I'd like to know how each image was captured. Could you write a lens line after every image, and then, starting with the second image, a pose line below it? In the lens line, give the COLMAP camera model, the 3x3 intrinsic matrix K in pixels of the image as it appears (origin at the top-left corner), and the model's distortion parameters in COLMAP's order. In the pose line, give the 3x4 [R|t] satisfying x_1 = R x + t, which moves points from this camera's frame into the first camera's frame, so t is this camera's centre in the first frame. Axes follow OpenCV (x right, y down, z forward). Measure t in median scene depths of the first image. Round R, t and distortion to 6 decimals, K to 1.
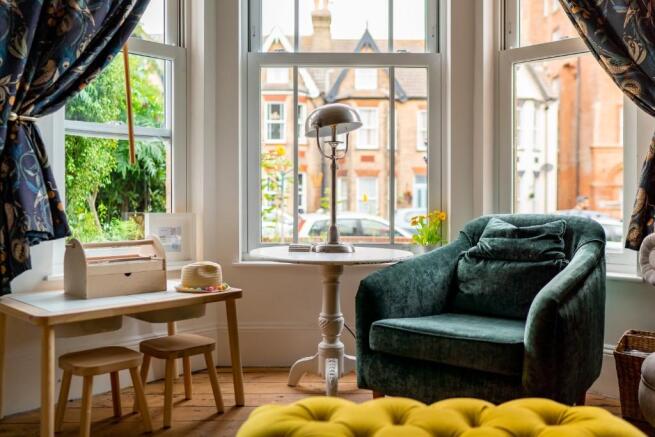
lens RADIAL K [[633.3, 0, 328.4], [0, 633.3, 202.2], [0, 0, 1]] dist [-0.012805, 0.007502]
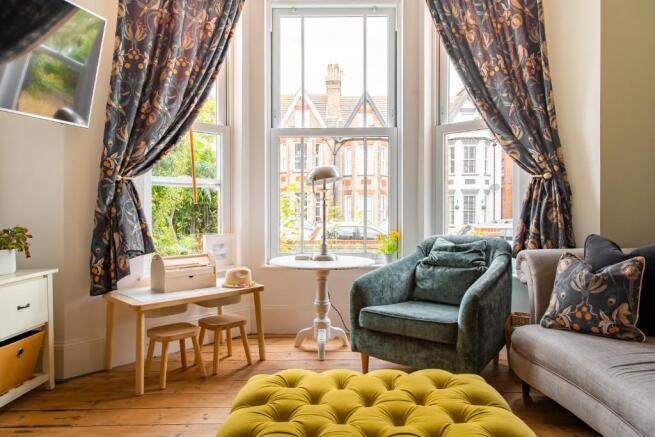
lens RADIAL K [[460.2, 0, 341.8], [0, 460.2, 201.8], [0, 0, 1]] dist [0.003542, -0.001332]
pose [[0.999984, -0.003450, -0.004487, 0.063001], [0.003385, 0.999892, -0.014271, -0.053200], [0.004535, 0.014256, 0.999888, -0.147334]]
